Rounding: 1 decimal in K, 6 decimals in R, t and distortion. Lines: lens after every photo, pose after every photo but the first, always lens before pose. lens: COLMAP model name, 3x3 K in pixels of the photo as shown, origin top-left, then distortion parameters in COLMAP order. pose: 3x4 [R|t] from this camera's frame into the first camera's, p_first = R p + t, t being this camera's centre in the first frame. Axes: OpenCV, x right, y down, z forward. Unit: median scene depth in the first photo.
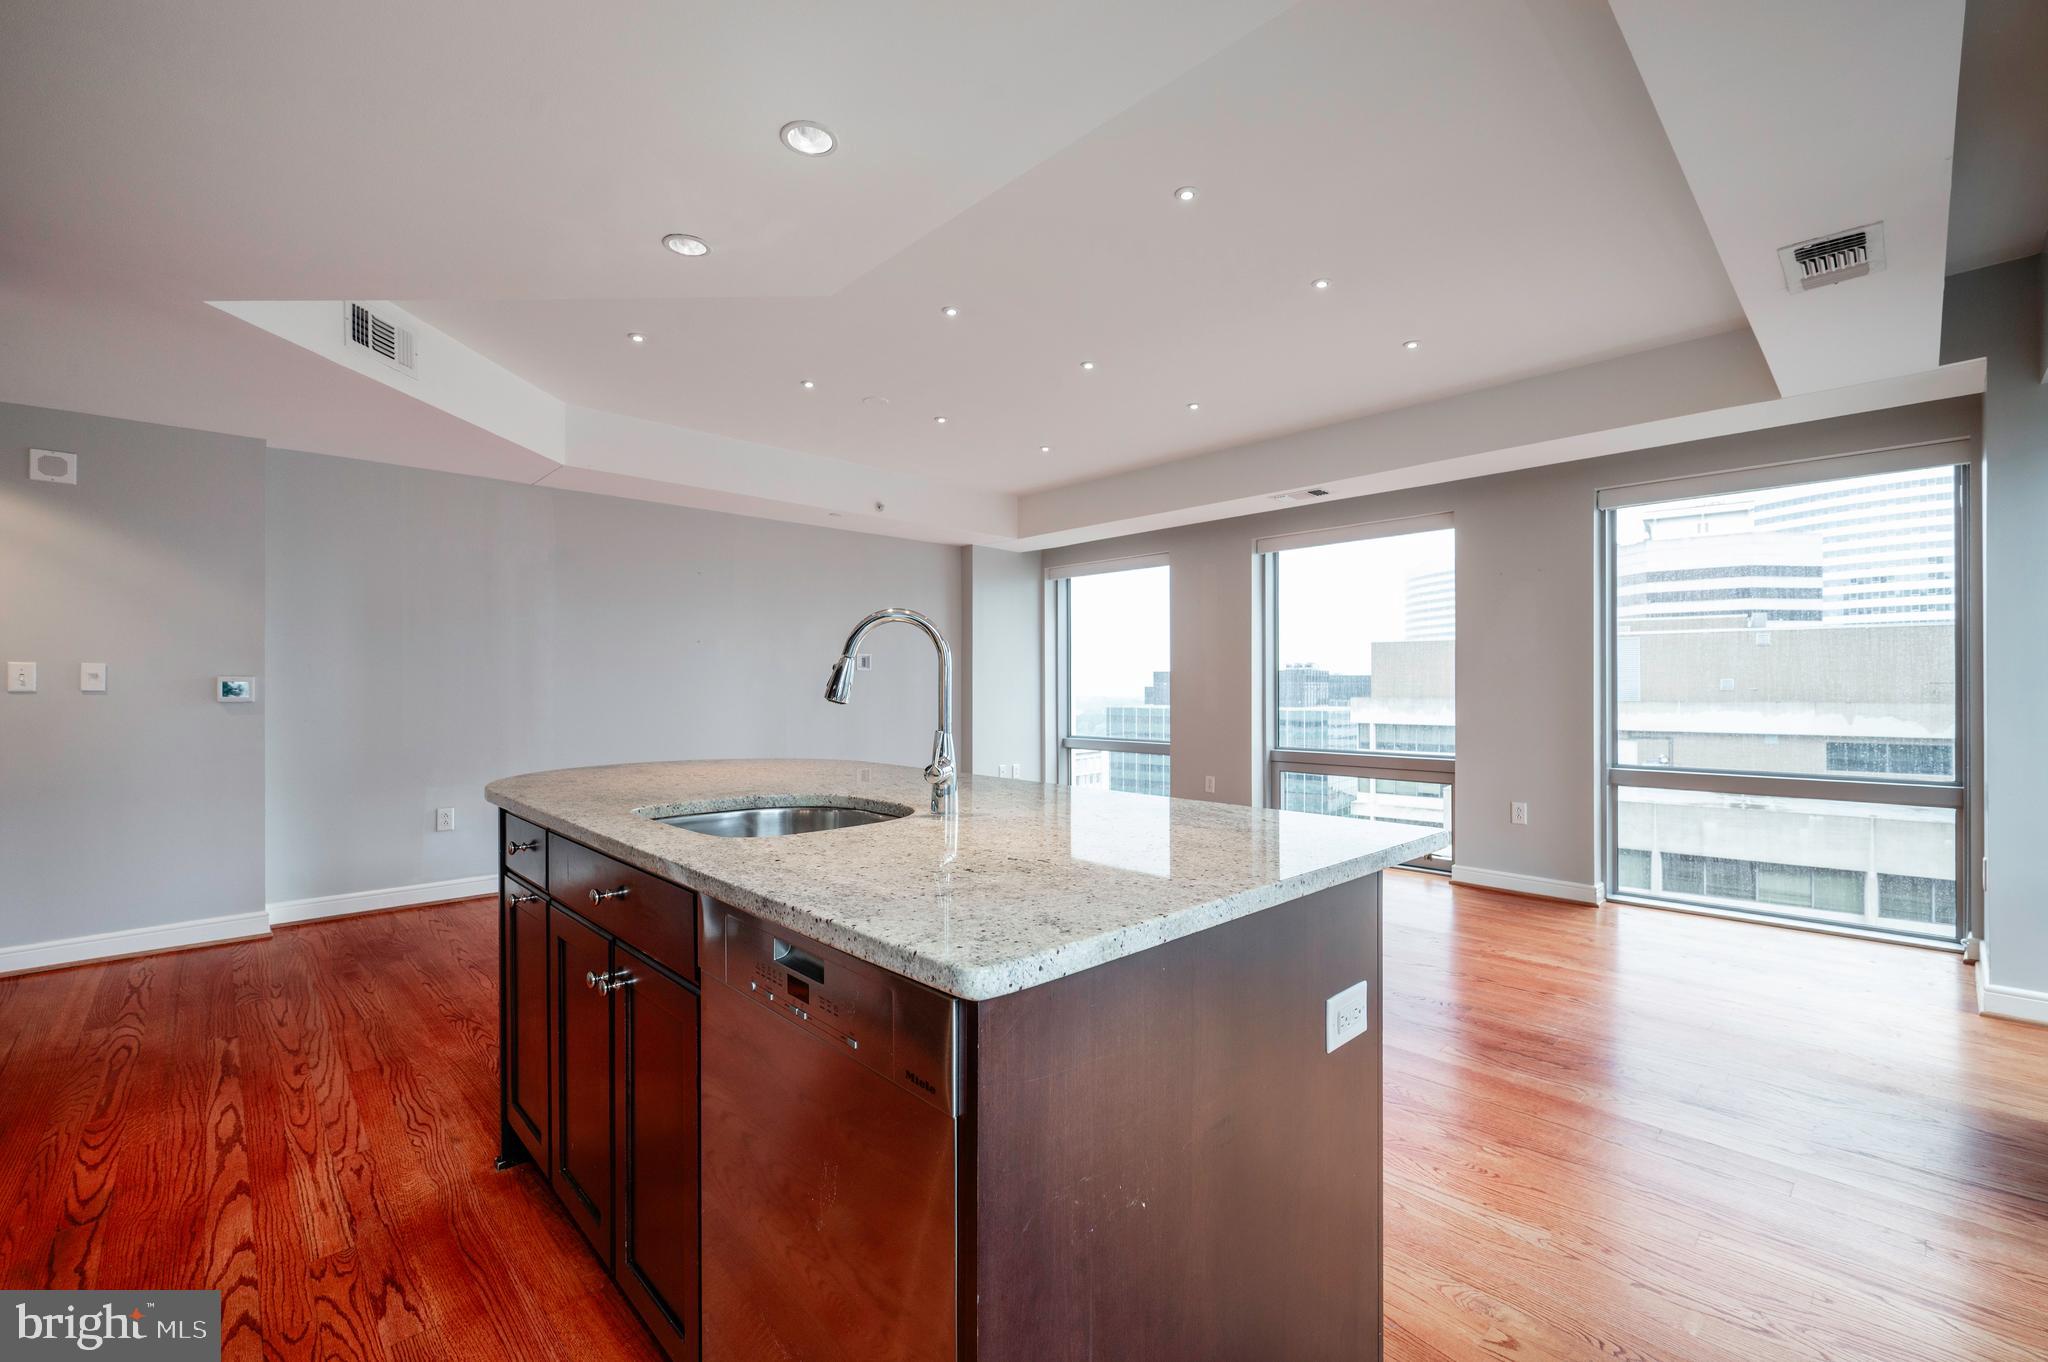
lens RADIAL K [[878.9, 0, 1015.3], [0, 878.9, 688.3], [0, 0, 1]] dist [-0.004752, -0.000527]
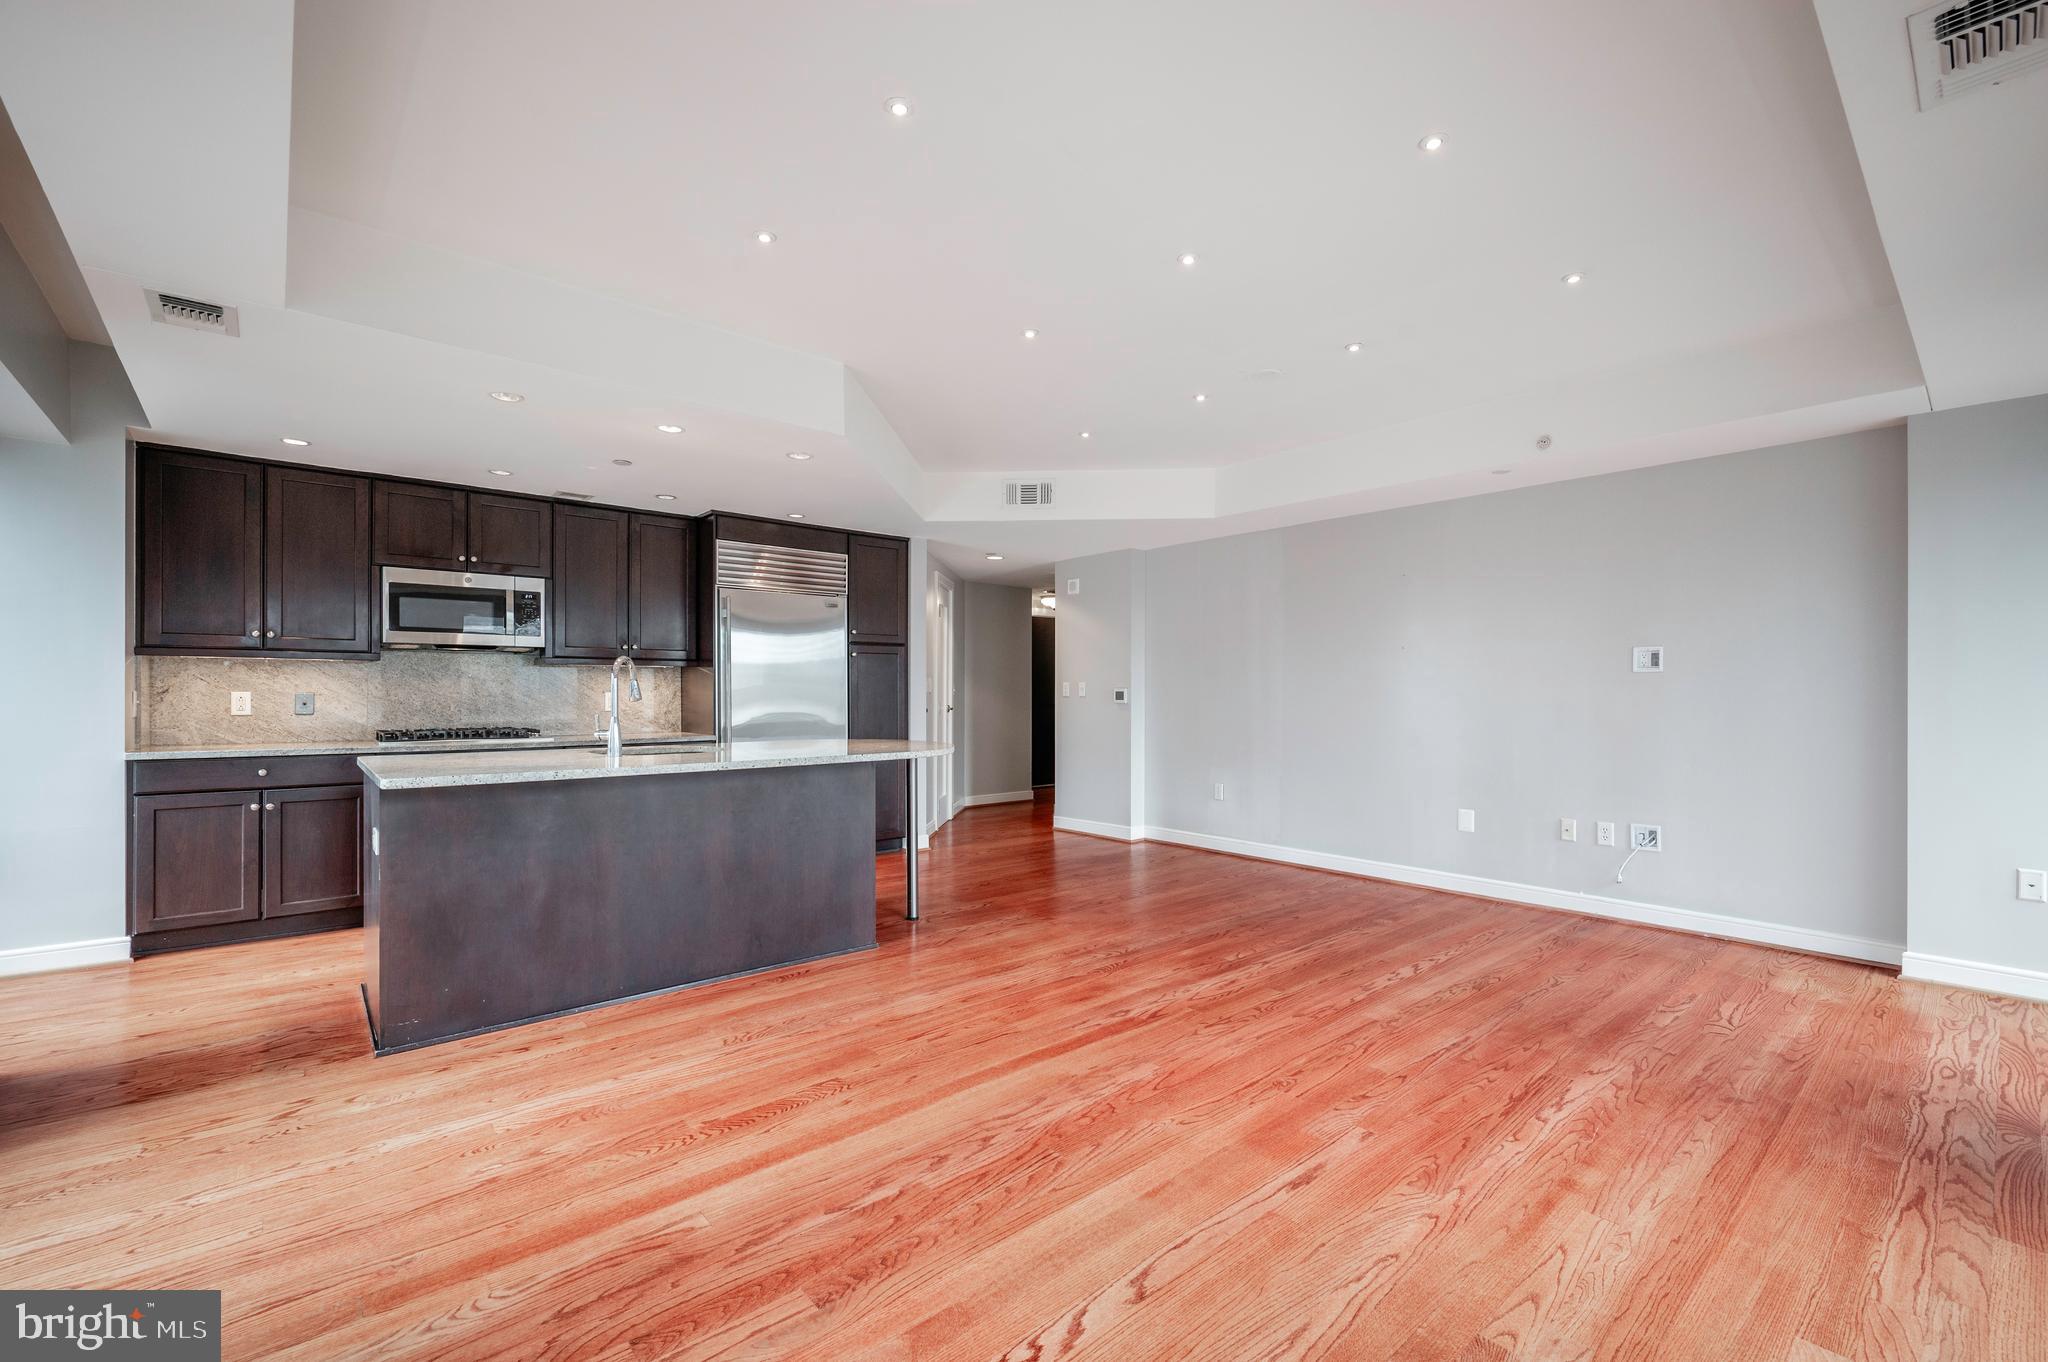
lens RADIAL K [[848.2, 0, 1034.6], [0, 848.2, 680.7], [0, 0, 1]] dist [-0.002239, -0.000153]
pose [[-0.043069, -0.014437, -0.998968, 0.499006], [-0.004993, 0.999886, -0.014235, -0.002215], [0.999060, 0.004374, -0.043136, 0.559570]]
